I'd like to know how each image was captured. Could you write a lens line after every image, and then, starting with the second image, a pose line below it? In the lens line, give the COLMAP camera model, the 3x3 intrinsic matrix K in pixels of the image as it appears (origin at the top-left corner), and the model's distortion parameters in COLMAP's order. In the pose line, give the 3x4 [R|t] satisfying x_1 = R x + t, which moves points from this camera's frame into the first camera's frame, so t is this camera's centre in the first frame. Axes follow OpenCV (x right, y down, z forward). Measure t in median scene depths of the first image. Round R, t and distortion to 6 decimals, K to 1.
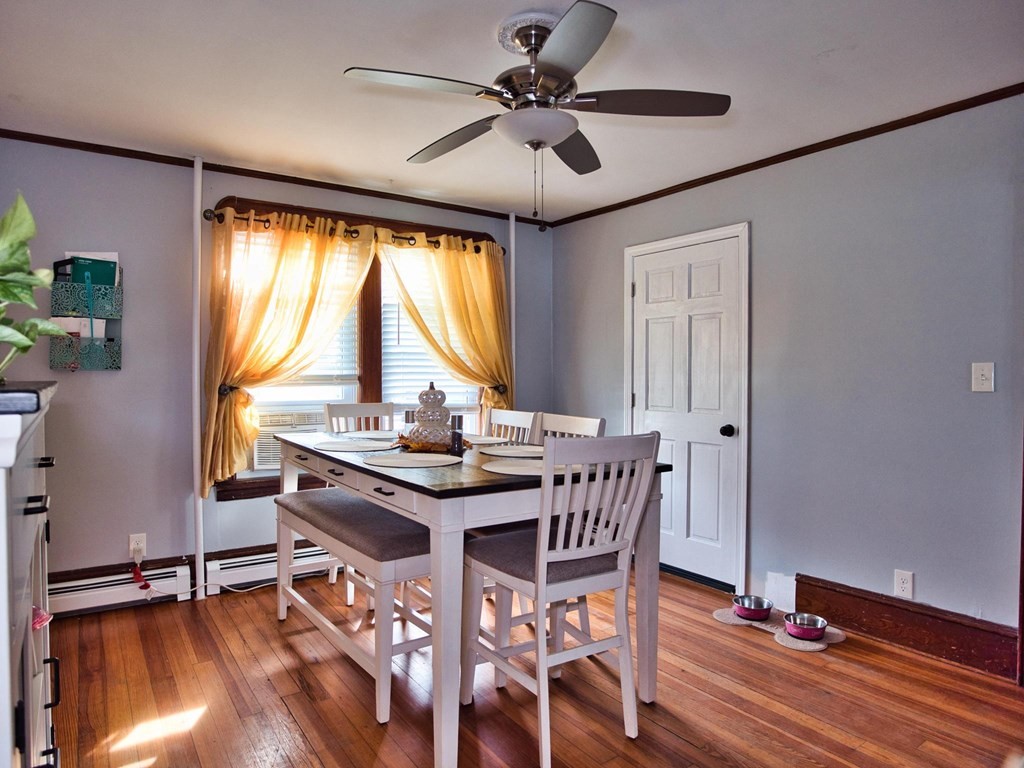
lens RADIAL K [[624.3, 0, 509.7], [0, 624.3, 382.1], [0, 0, 1]] dist [-0.089329, 0.034554]
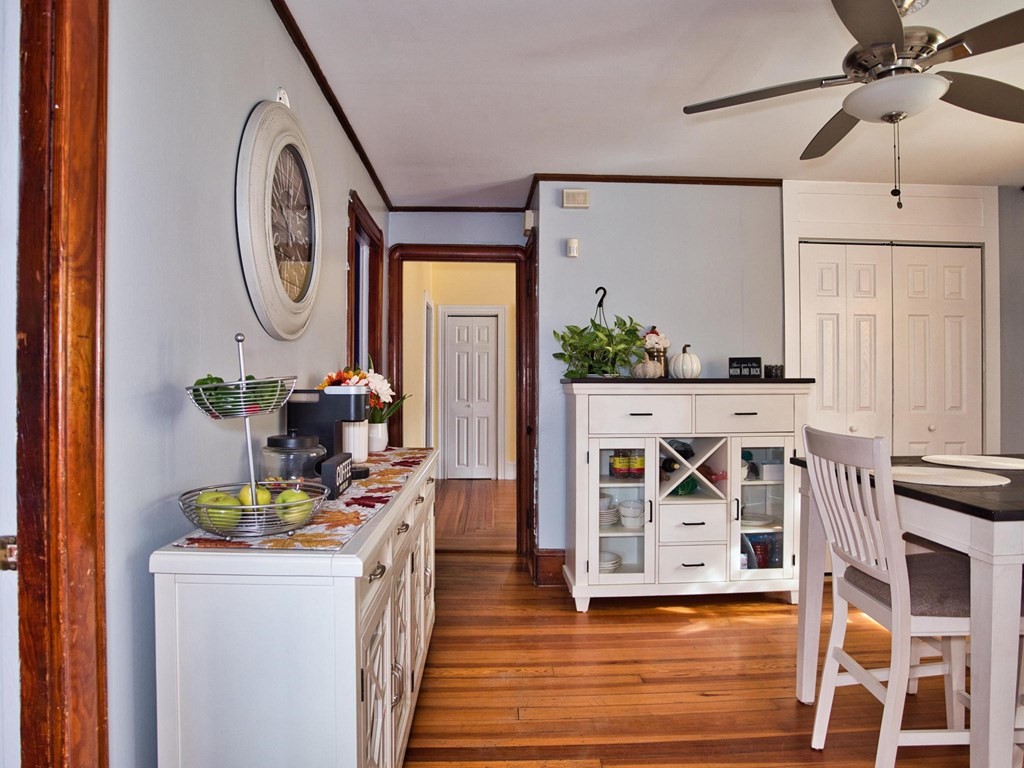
lens RADIAL K [[632.8, 0, 512.0], [0, 632.8, 384.0], [0, 0, 1]] dist [-0.086871, 0.036993]
pose [[-0.537127, -0.002287, -0.843498, 0.656141], [-0.011124, 0.999929, 0.004372, 0.009045], [0.843428, 0.011731, -0.537114, 0.597334]]
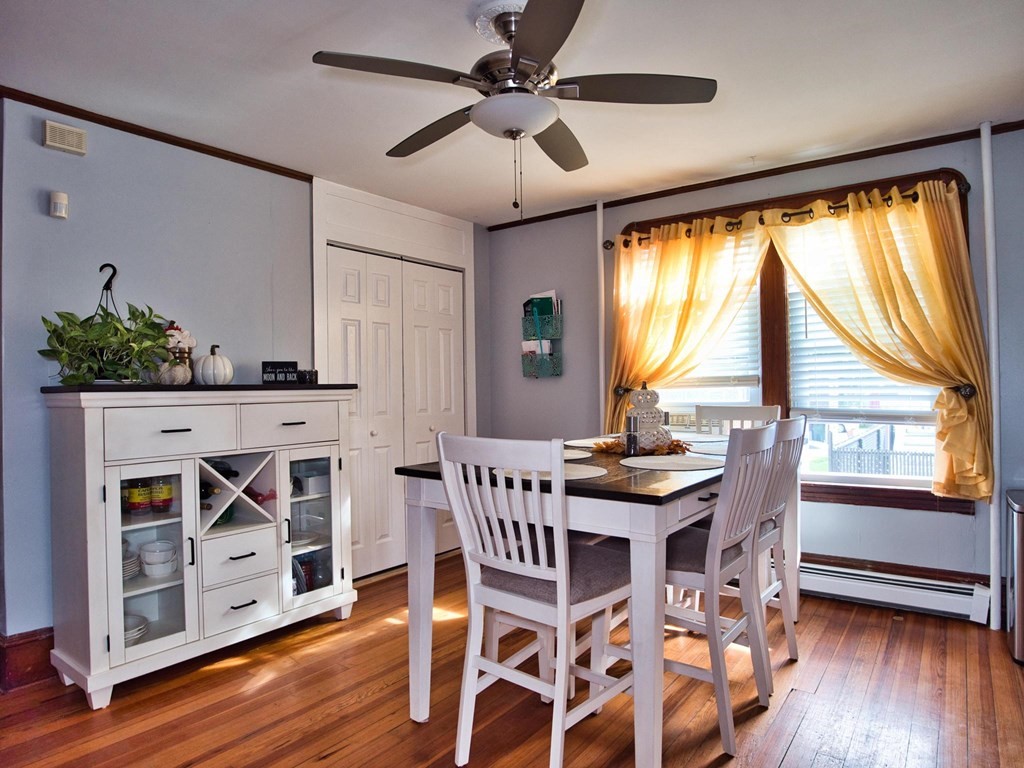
lens RADIAL K [[624.3, 0, 509.7], [0, 624.3, 382.1], [0, 0, 1]] dist [-0.089329, 0.034554]
pose [[0.306857, -0.015825, -0.951624, 0.562304], [0.004161, 0.999875, -0.015285, 0.011884], [0.951747, 0.000730, 0.306884, 0.411084]]
